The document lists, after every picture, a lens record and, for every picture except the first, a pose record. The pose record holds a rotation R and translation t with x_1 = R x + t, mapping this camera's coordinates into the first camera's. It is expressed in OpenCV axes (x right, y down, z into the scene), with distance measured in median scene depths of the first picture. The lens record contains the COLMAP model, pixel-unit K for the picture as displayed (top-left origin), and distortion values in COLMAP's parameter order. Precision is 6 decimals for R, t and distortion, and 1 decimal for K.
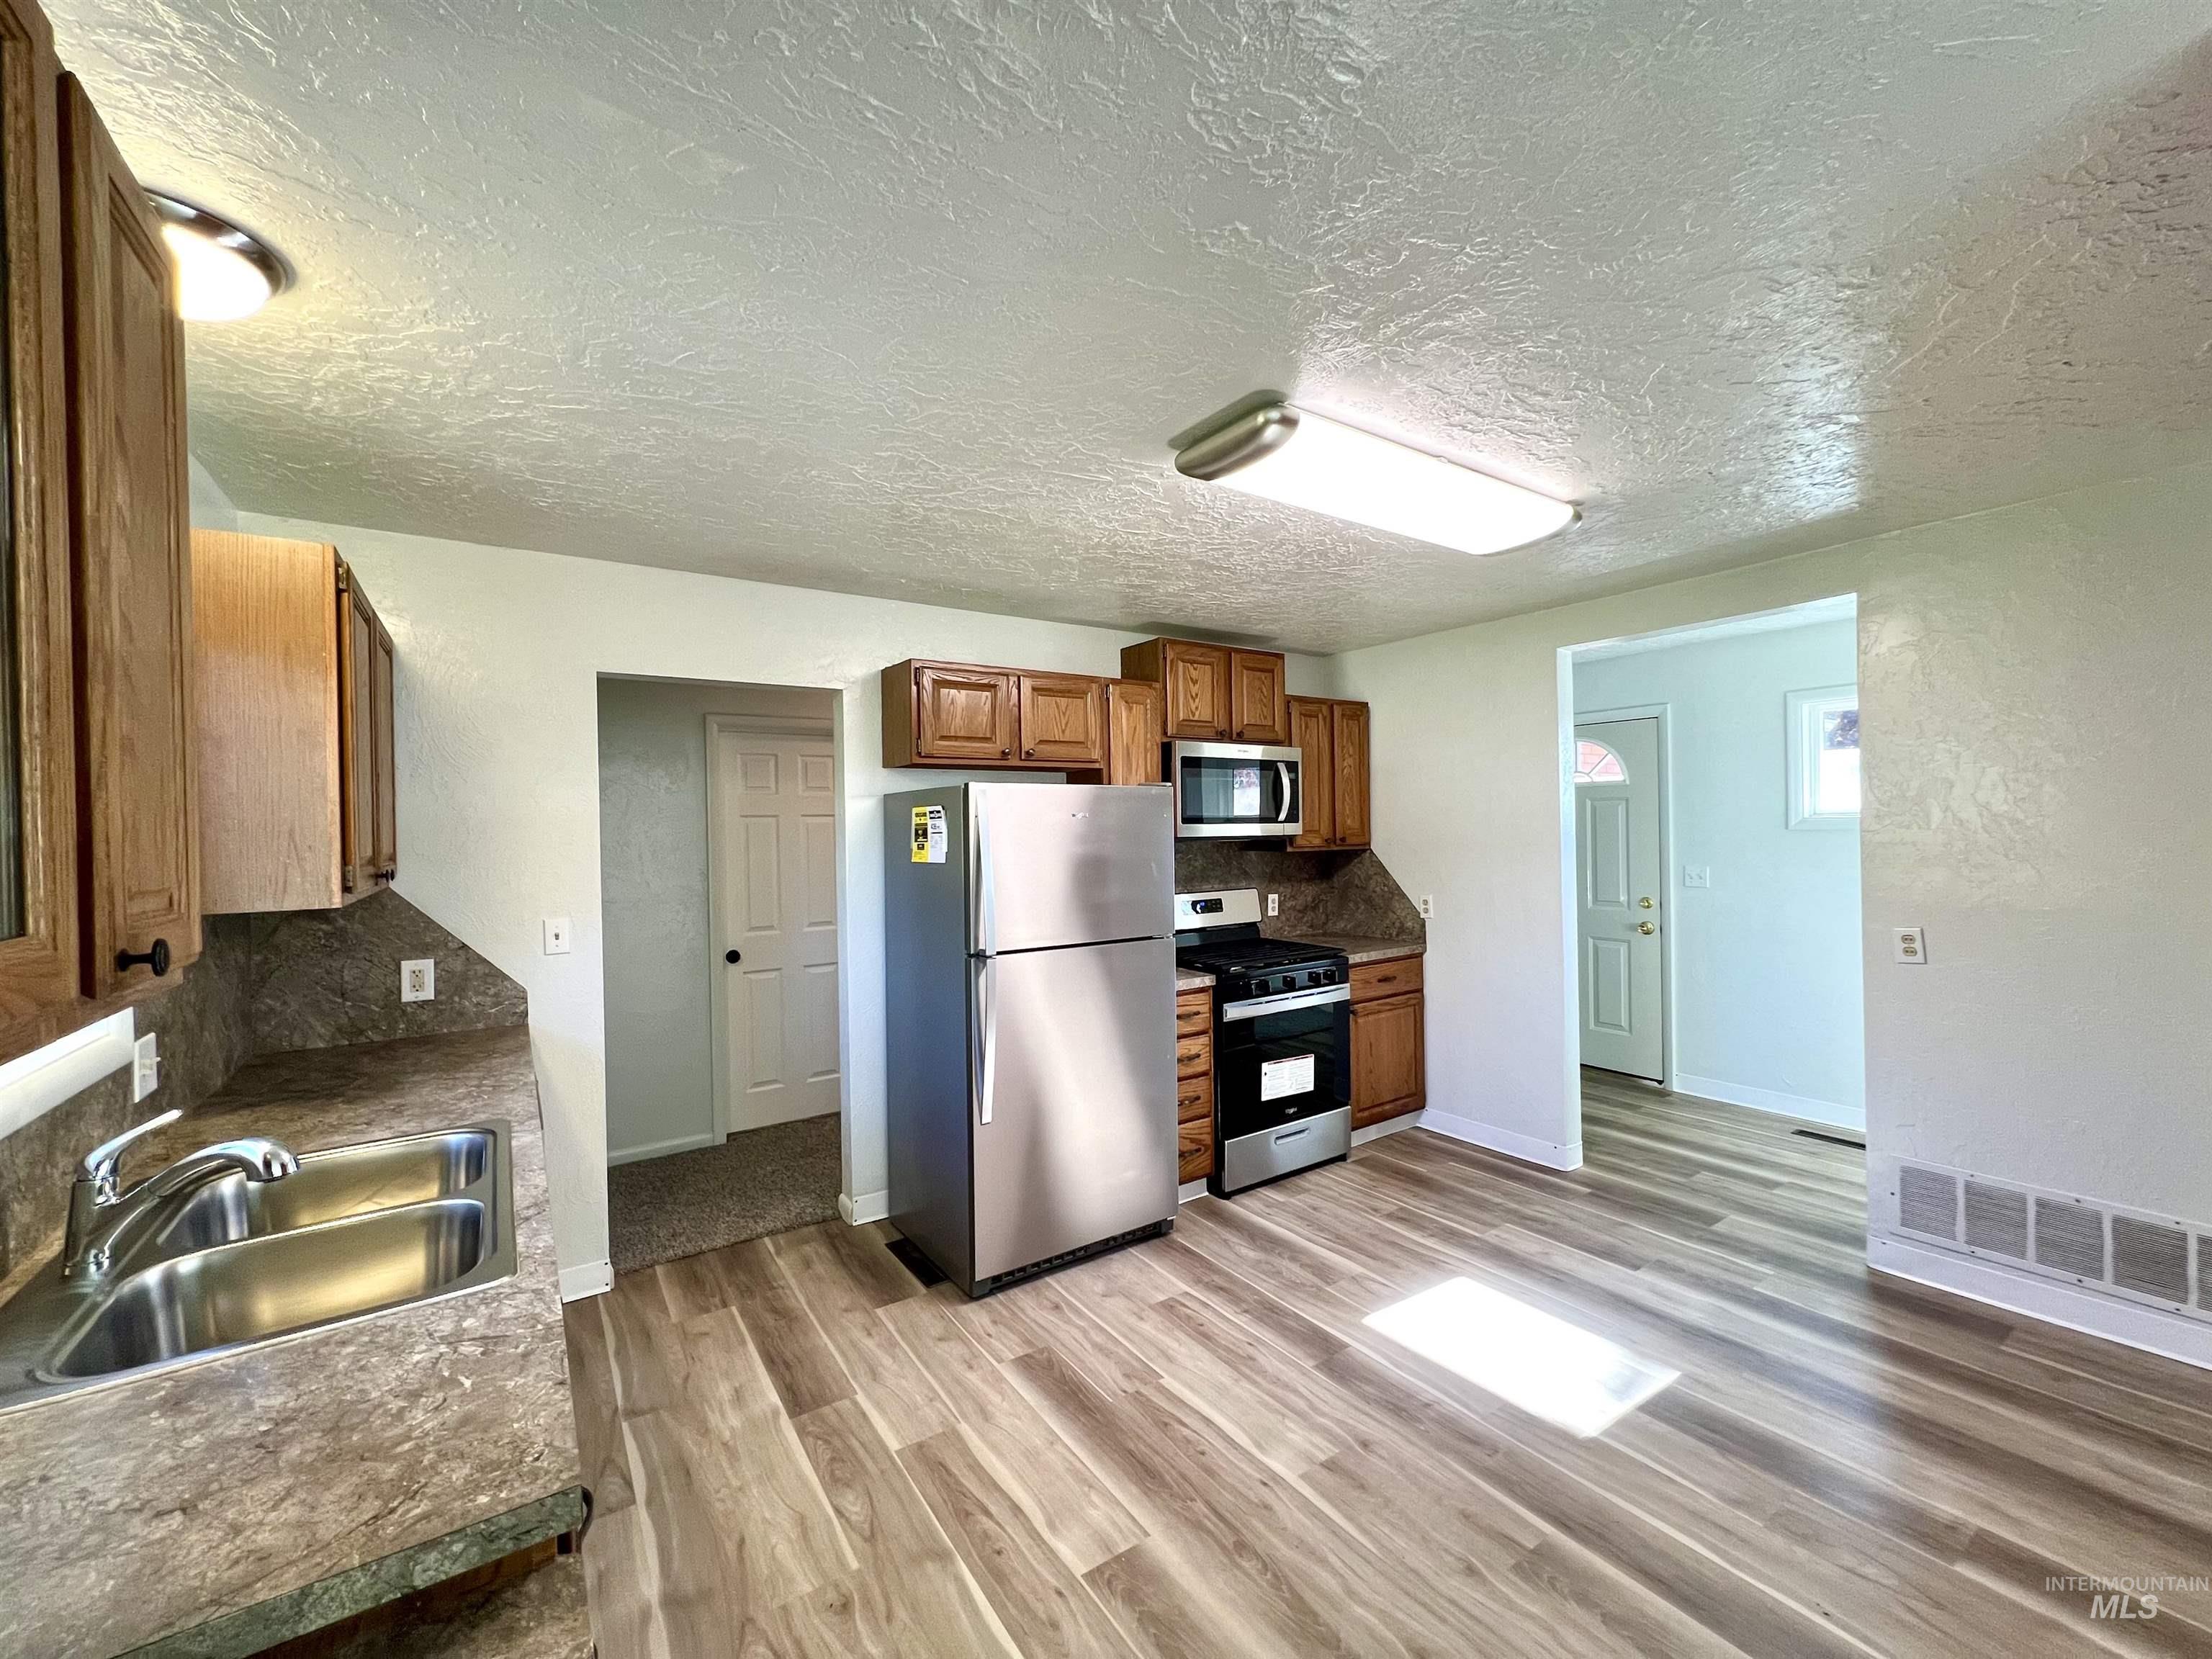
lens RADIAL K [[885.0, 0, 1102.9], [0, 885.0, 833.3], [0, 0, 1]] dist [0.002685, 0.000304]
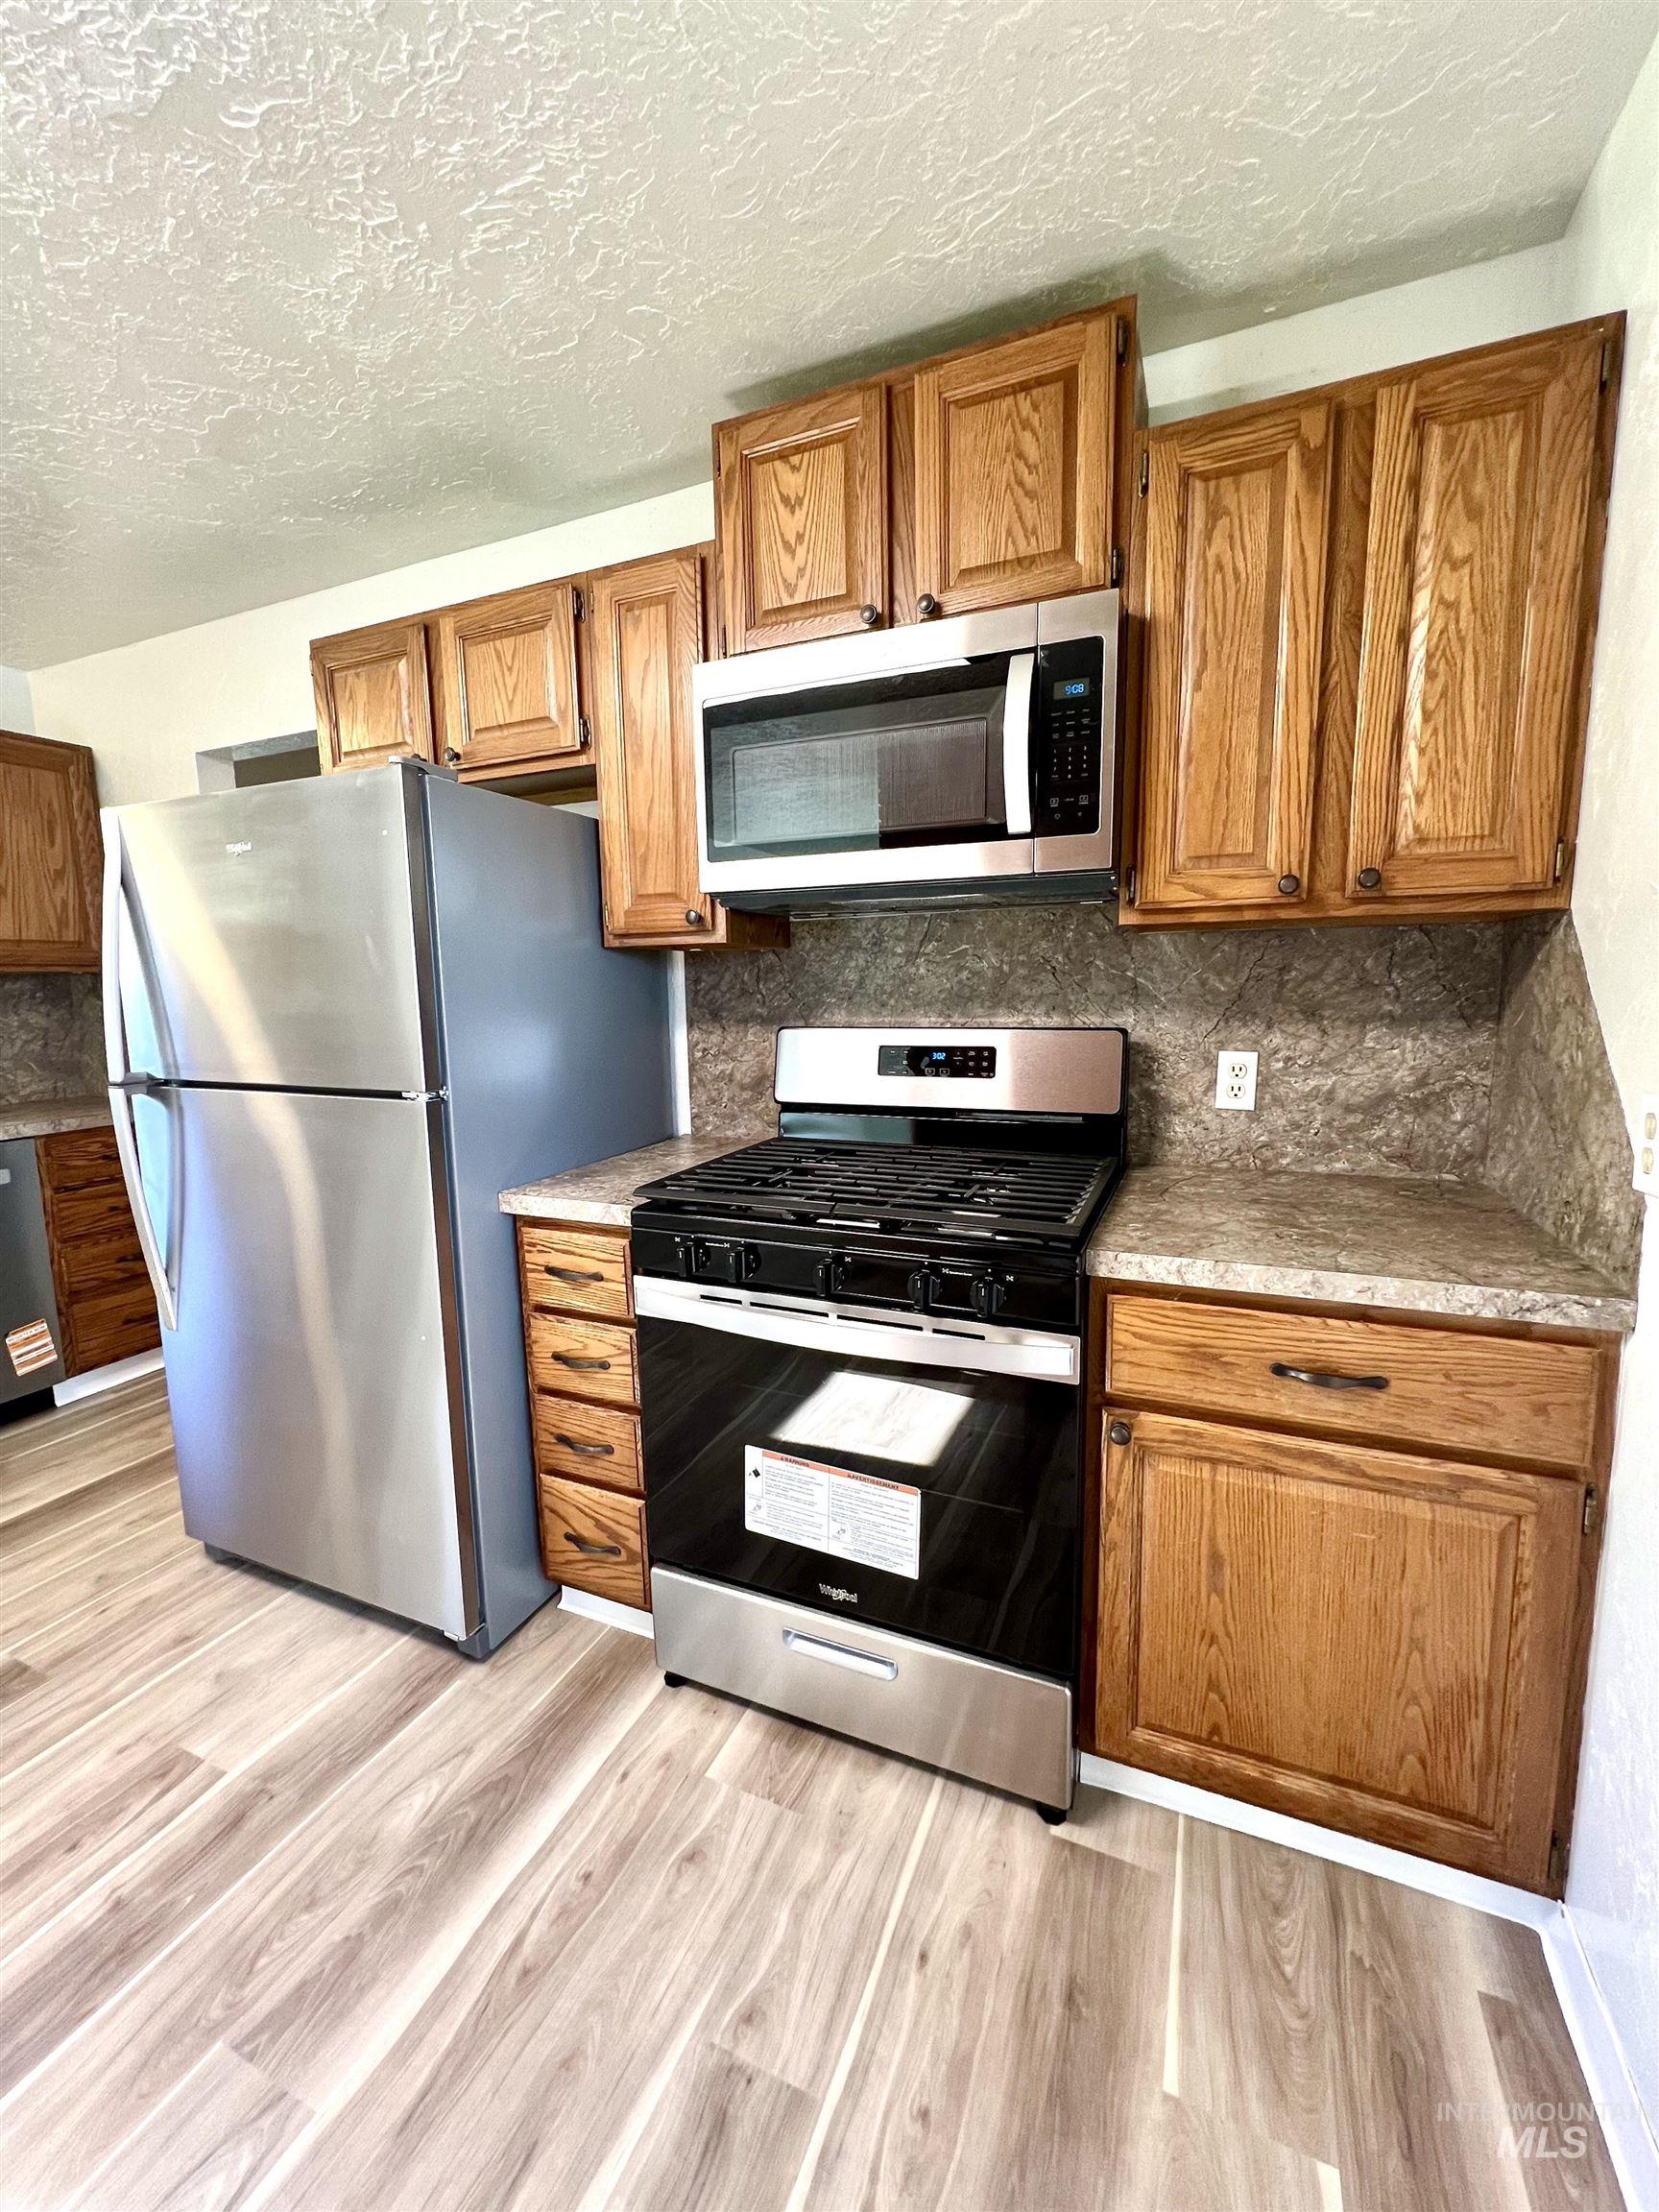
lens RADIAL K [[885.0, 0, 828.1], [0, 885.0, 1105.6], [0, 0, 1]] dist [0.002685, 0.000304]
pose [[0.529696, 0.121460, -0.839446, 0.612276], [0.002149, 0.989499, 0.144527, 0.055229], [0.848185, -0.078360, 0.523872, 0.973472]]
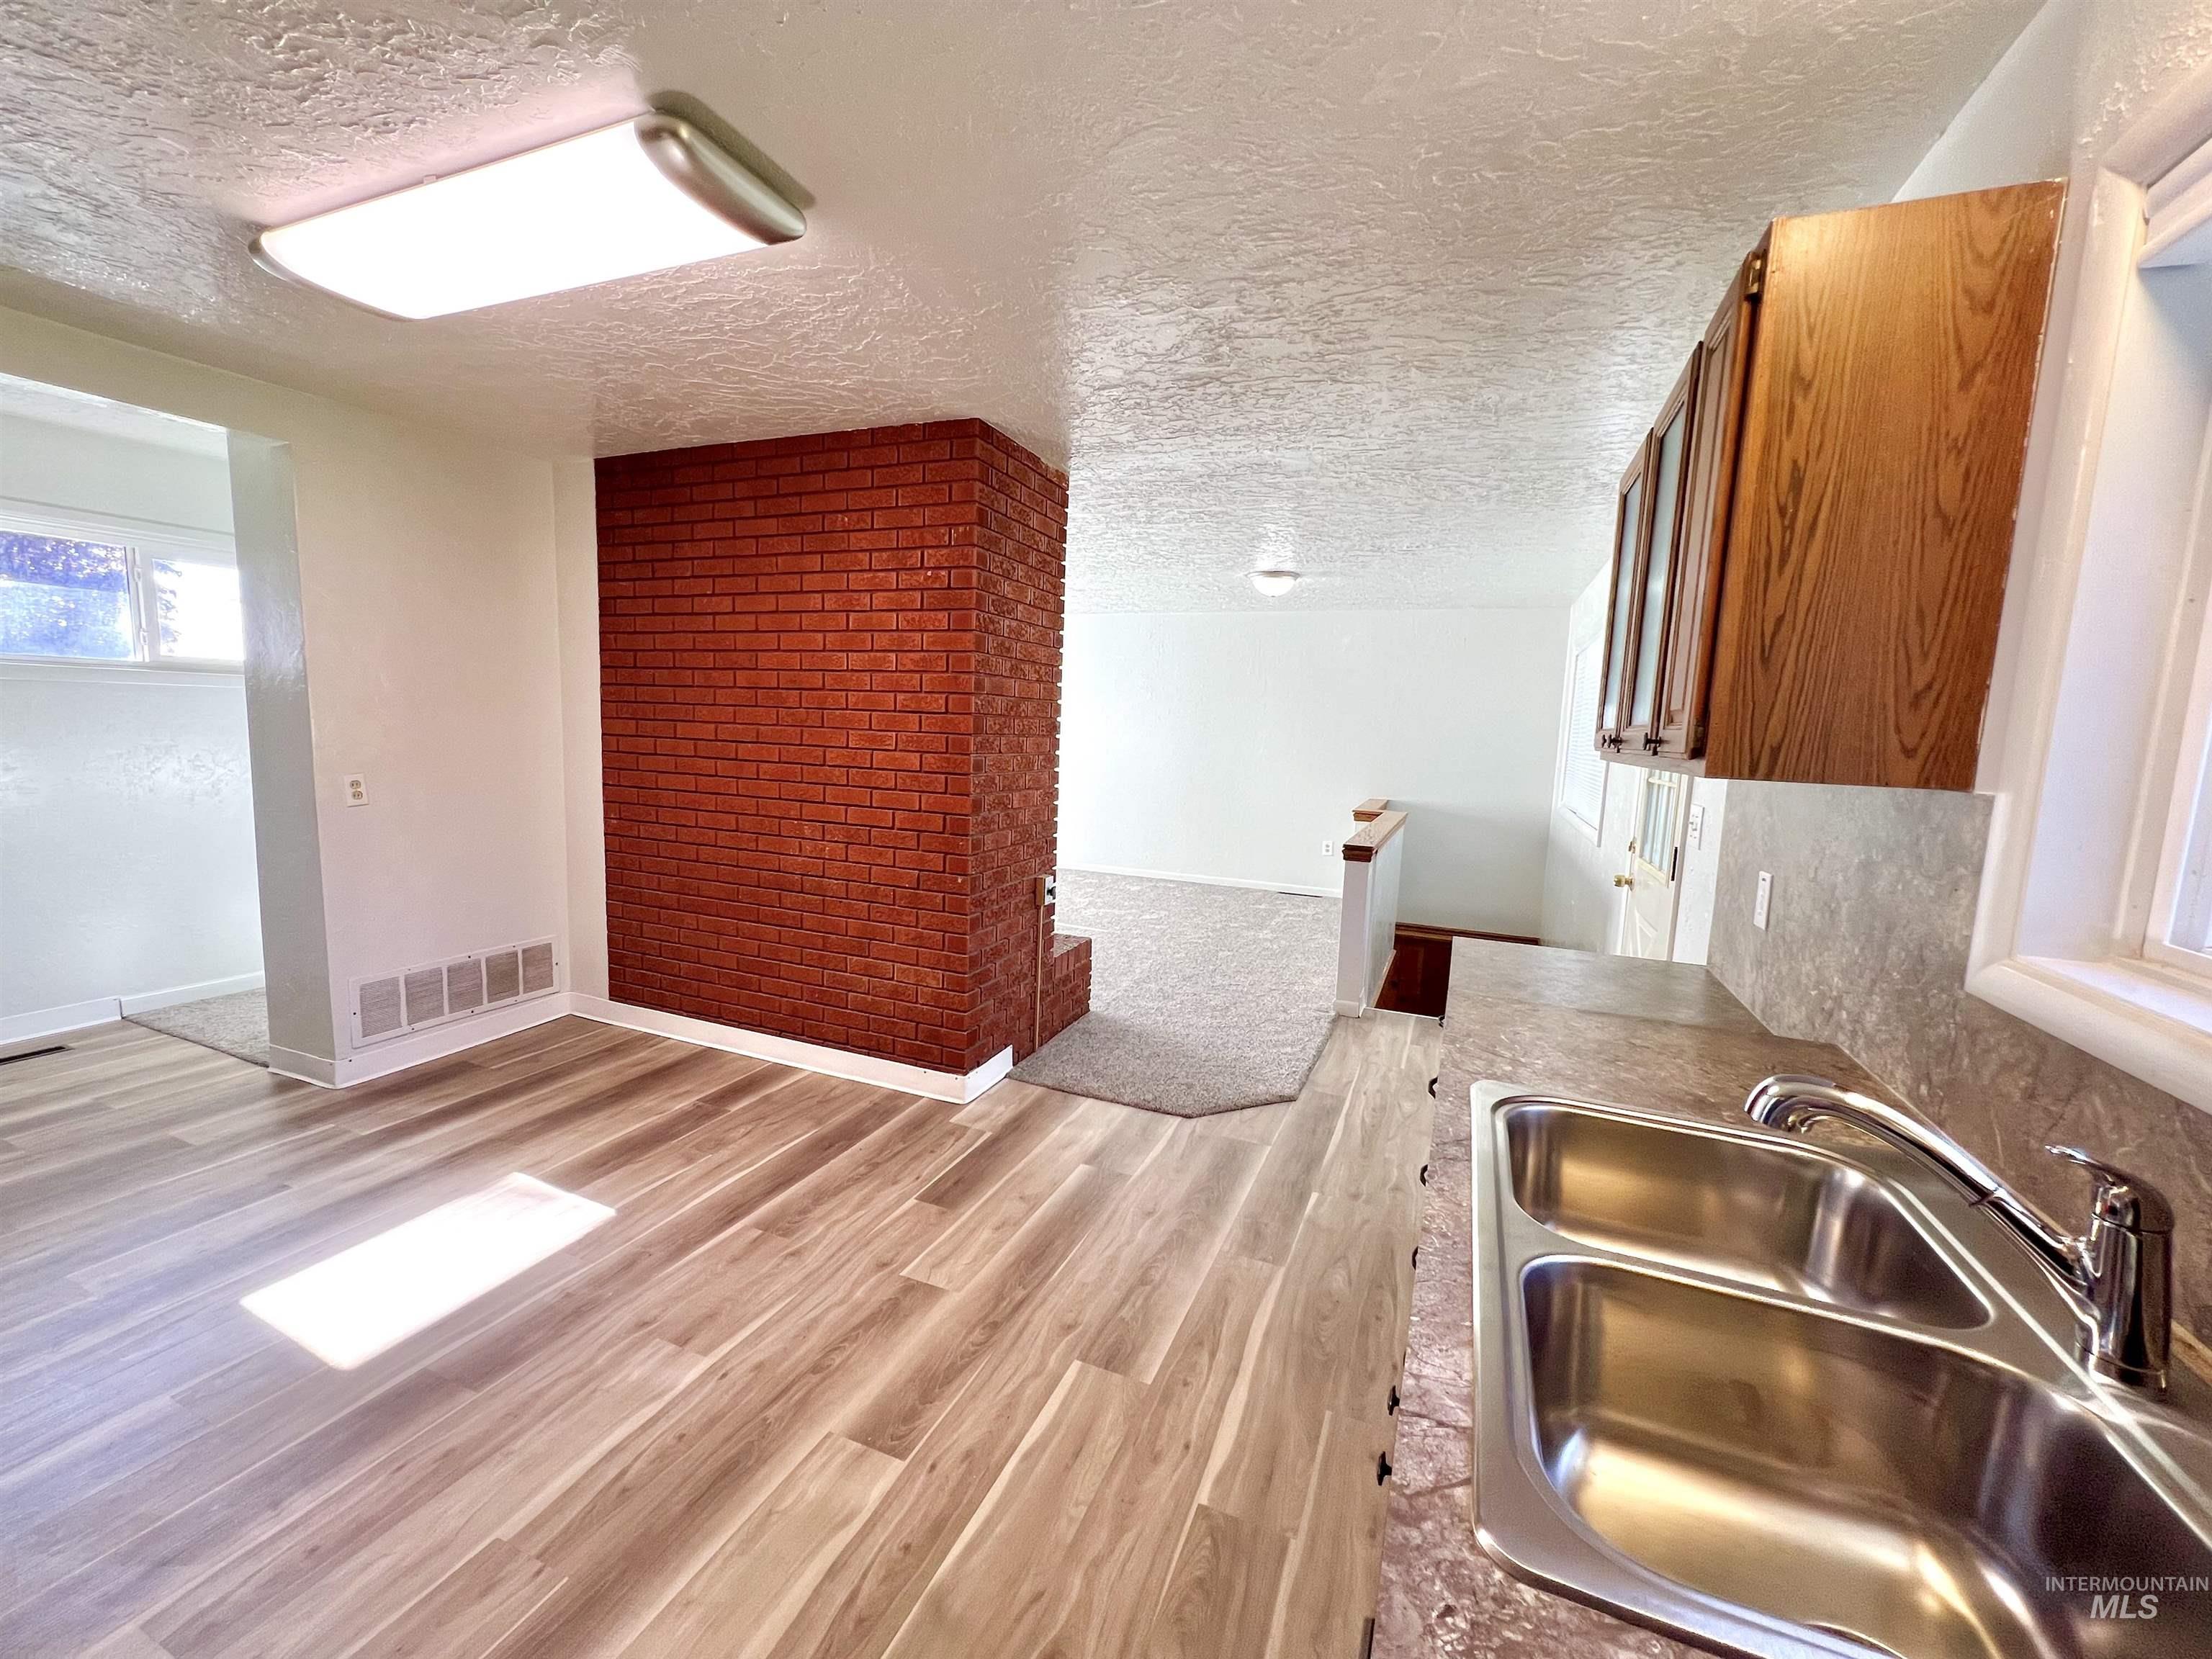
lens RADIAL K [[885.0, 0, 1102.2], [0, 885.0, 826.6], [0, 0, 1]] dist [0.002685, 0.000304]
pose [[-0.542787, -0.098679, 0.834053, -0.494619], [-0.017994, 0.994212, 0.105918, 0.033851], [-0.839678, 0.042483, -0.541421, 0.749459]]
